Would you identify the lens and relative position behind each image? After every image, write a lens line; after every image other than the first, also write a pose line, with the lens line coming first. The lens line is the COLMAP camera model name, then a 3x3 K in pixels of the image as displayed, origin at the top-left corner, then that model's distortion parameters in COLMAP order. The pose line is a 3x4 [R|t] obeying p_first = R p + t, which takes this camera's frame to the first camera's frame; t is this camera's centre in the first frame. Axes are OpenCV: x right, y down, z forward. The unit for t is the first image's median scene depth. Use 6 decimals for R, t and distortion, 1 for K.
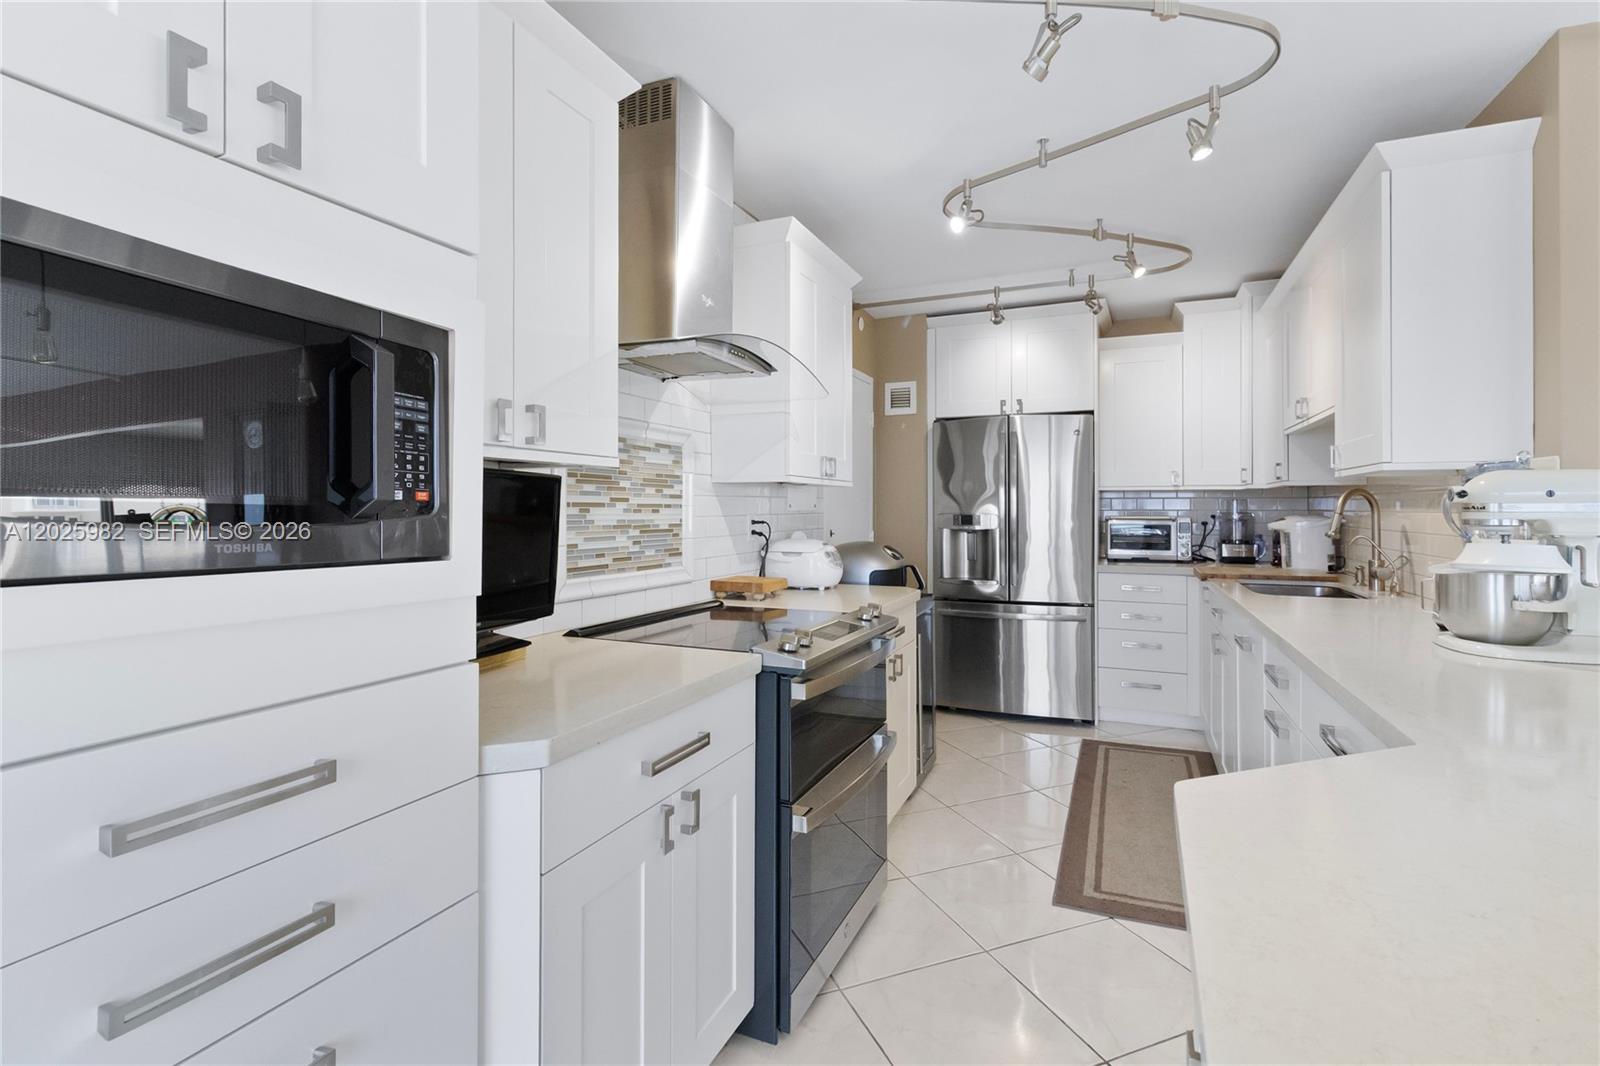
lens RADIAL K [[743.0, 0, 800.3], [0, 743.0, 495.9], [0, 0, 1]] dist [-0.001374, 0.000614]
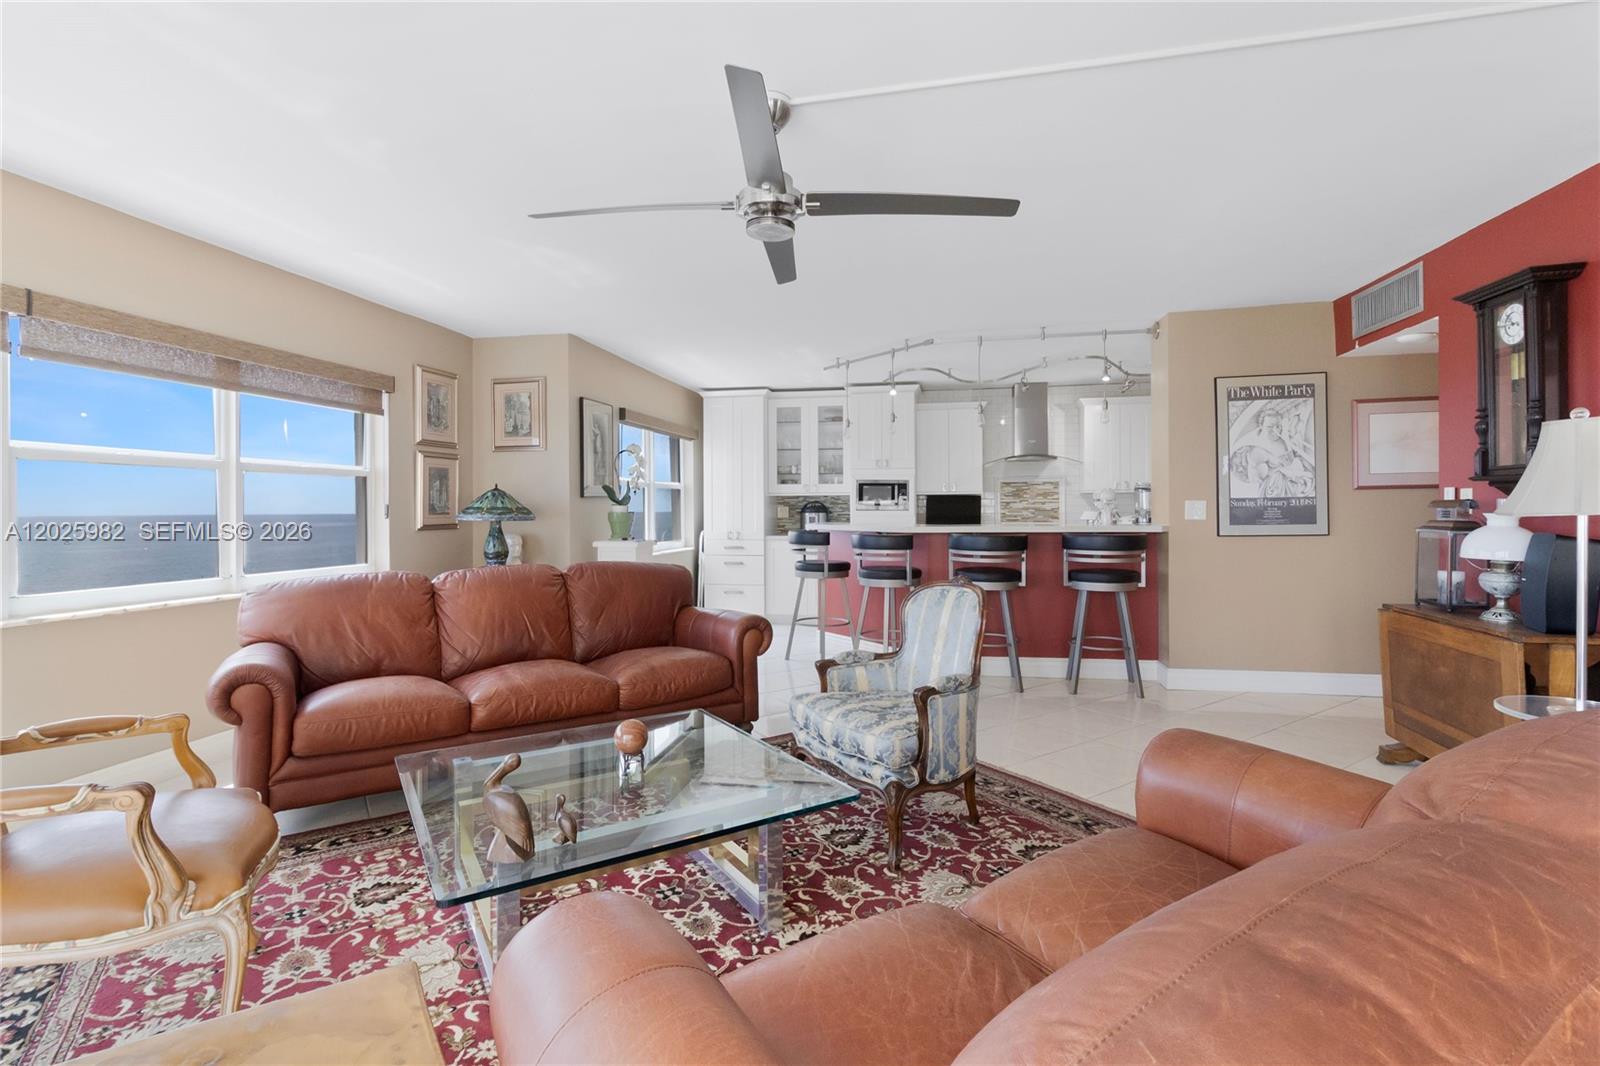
lens RADIAL K [[743.0, 0, 800.3], [0, 743.0, 495.9], [0, 0, 1]] dist [-0.001374, 0.000614]
pose [[0.207401, -0.022223, -0.978004, 2.422011], [0.027233, 0.999486, -0.016936, 0.010565], [0.977877, -0.023121, 0.207900, -0.602726]]
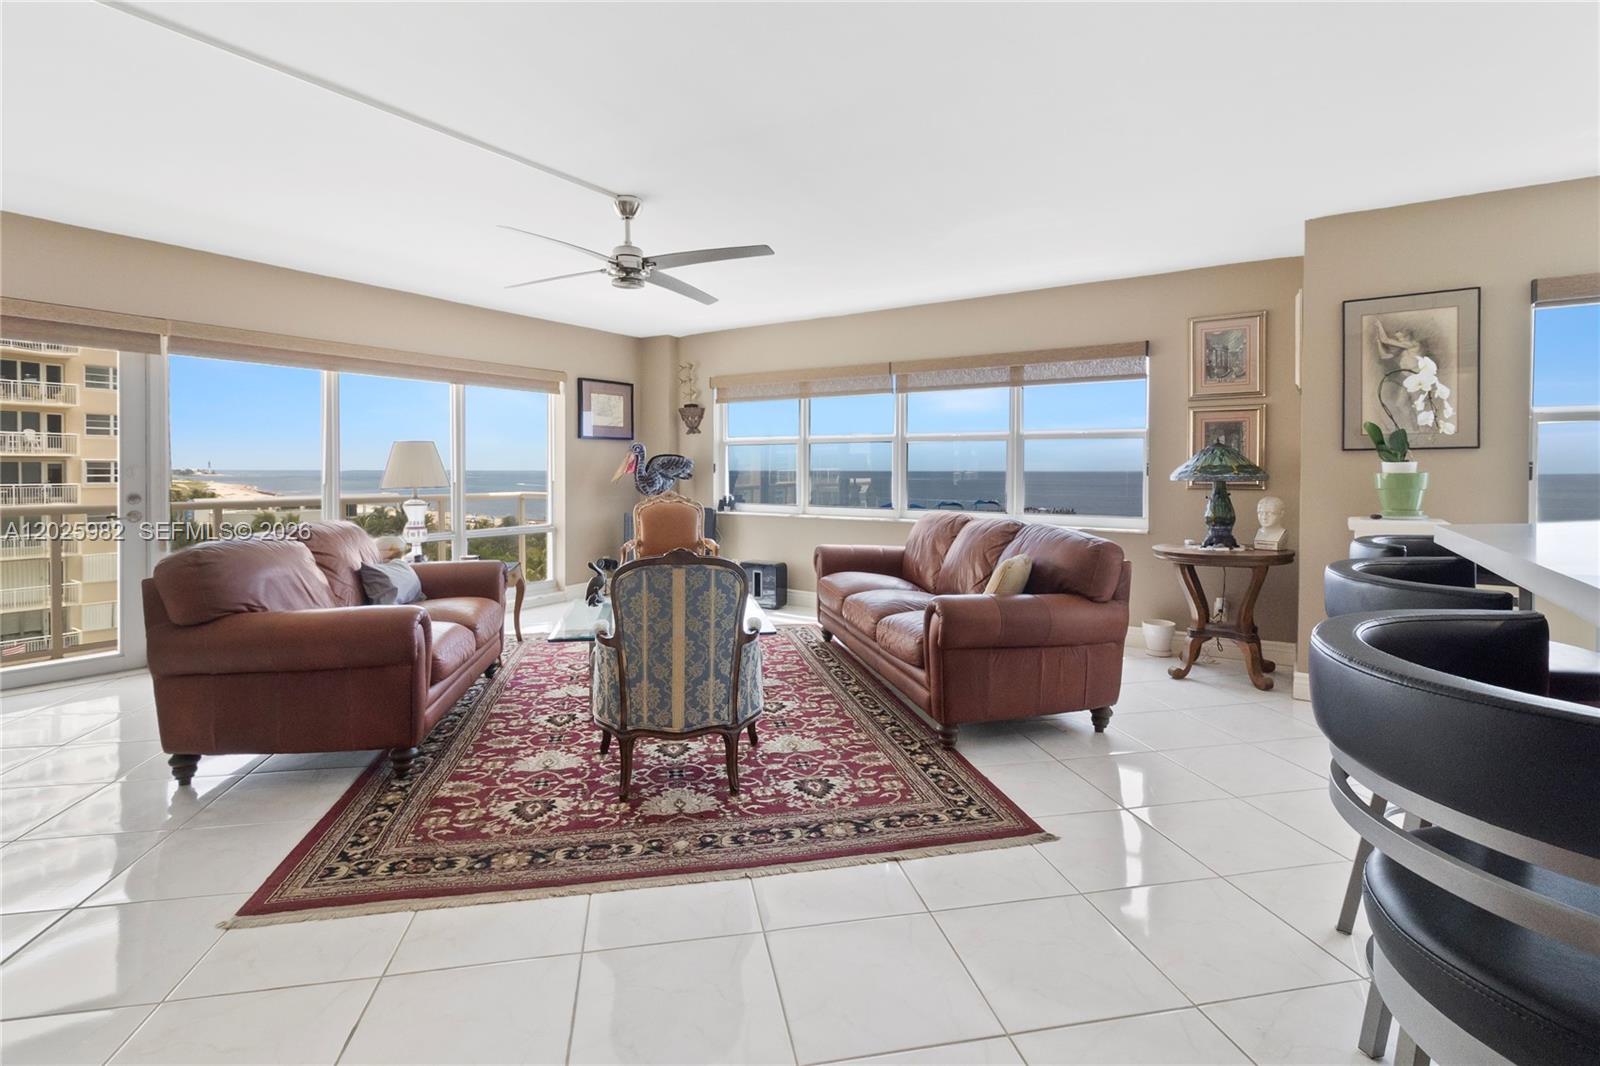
lens RADIAL K [[745.3, 0, 804.6], [0, 745.3, 483.1], [0, 0, 1]] dist [0.000314, 0.000288]
pose [[-0.985448, -0.004547, 0.169918, 1.048060], [-0.004639, 0.999989, -0.000147, 0.029281], [-0.169916, -0.000934, -0.985458, 0.777699]]
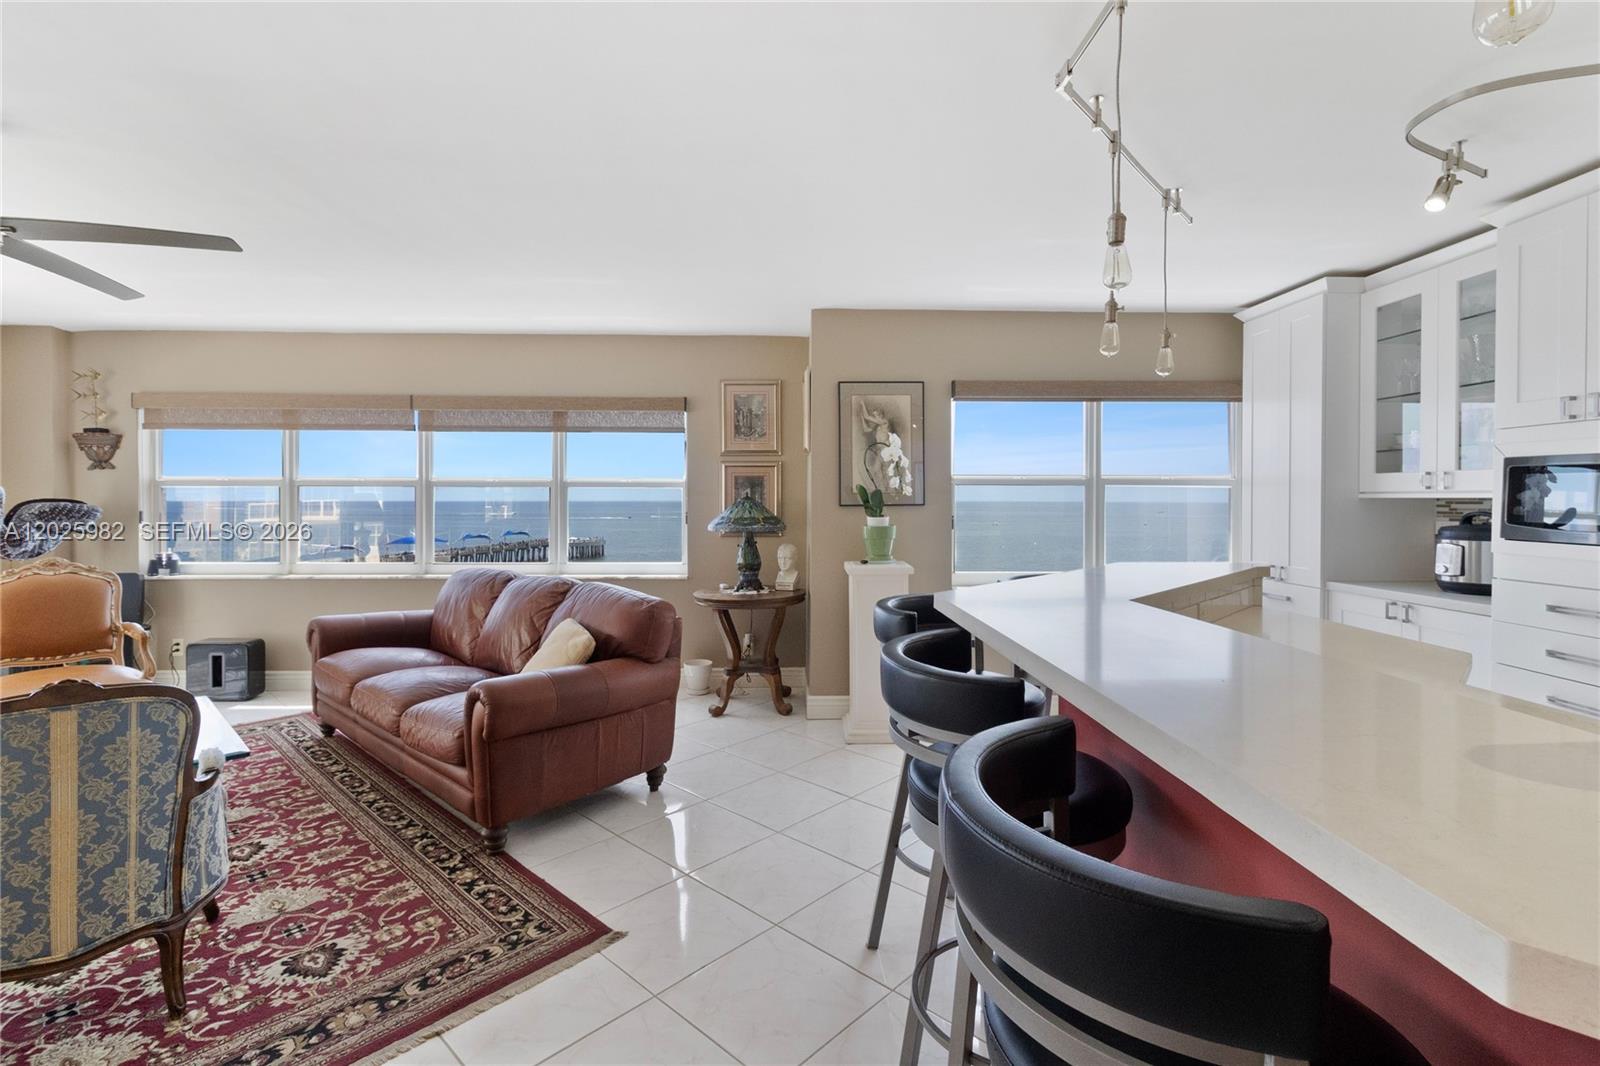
lens RADIAL K [[733.5, 0, 801.5], [0, 733.5, 507.6], [0, 0, 1]] dist [0.001159, -0.000049]
pose [[-0.904962, 0.002452, -0.425485, 1.070826], [0.006093, 0.999956, -0.007196, -0.021191], [0.425448, -0.009105, -0.904937, 0.685063]]
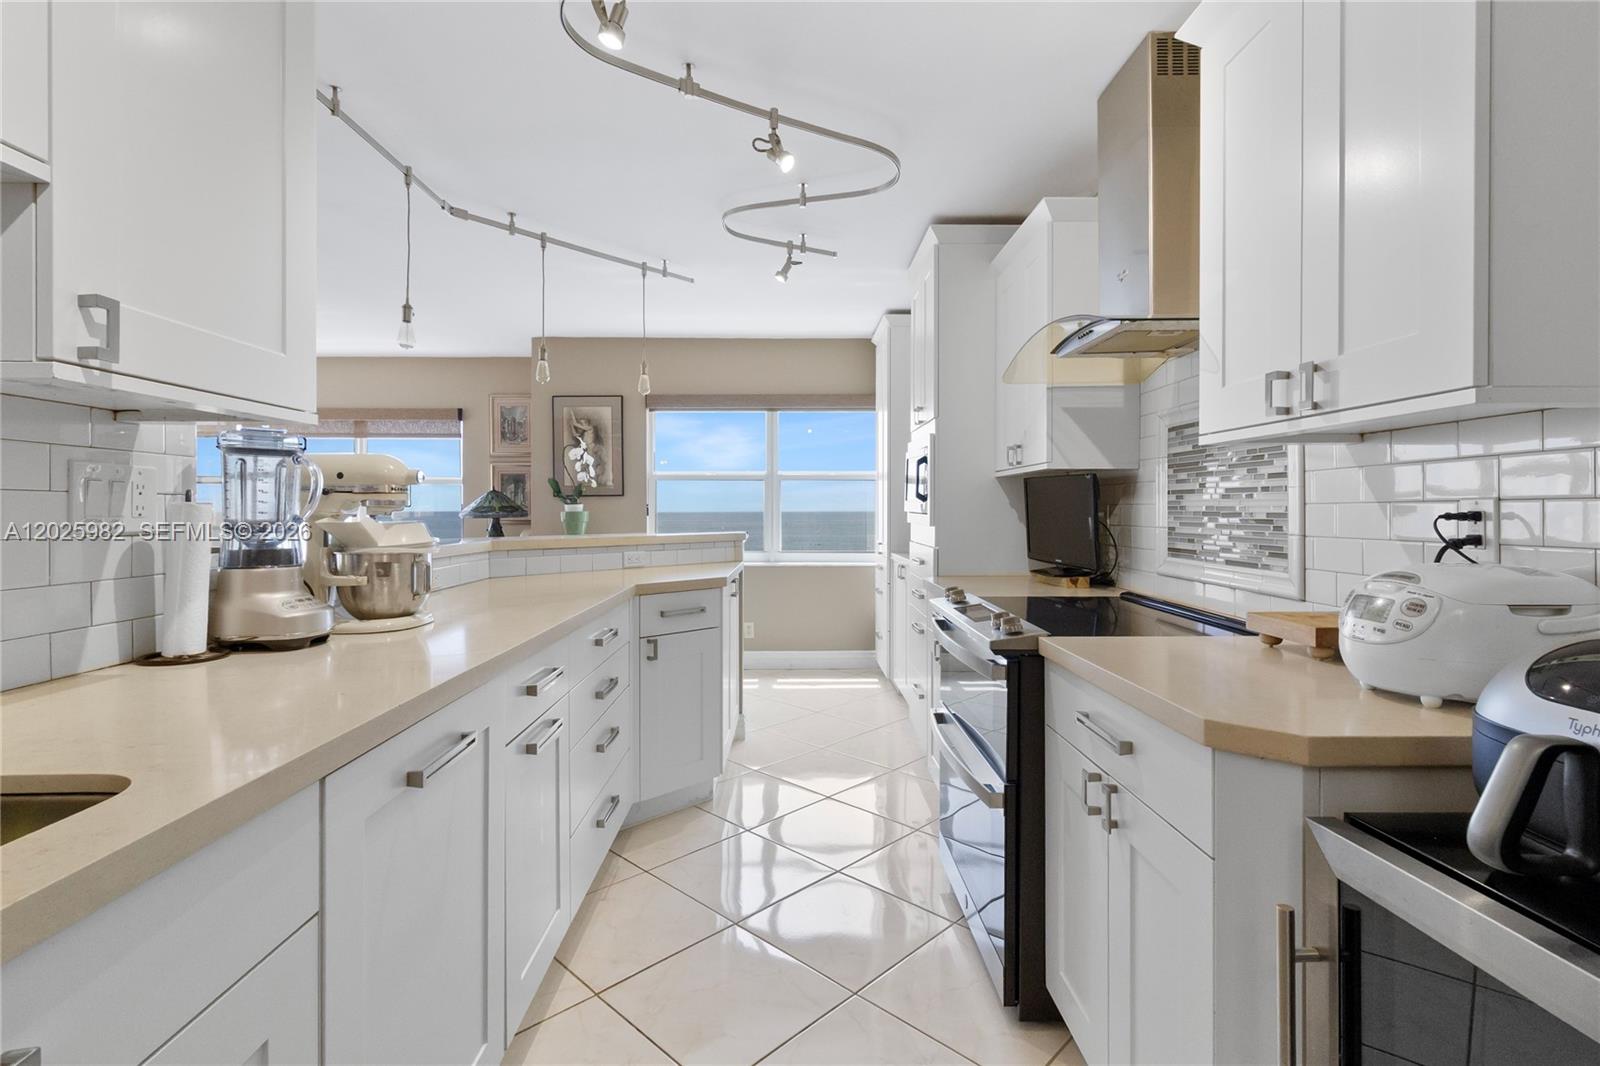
lens RADIAL K [[743.0, 0, 800.3], [0, 743.0, 495.9], [0, 0, 1]] dist [-0.001374, 0.000614]
pose [[-0.910619, -0.004008, -0.413227, 0.523268], [0.010697, 0.999389, -0.033268, 0.037736], [0.413108, -0.034715, -0.910020, 1.383507]]
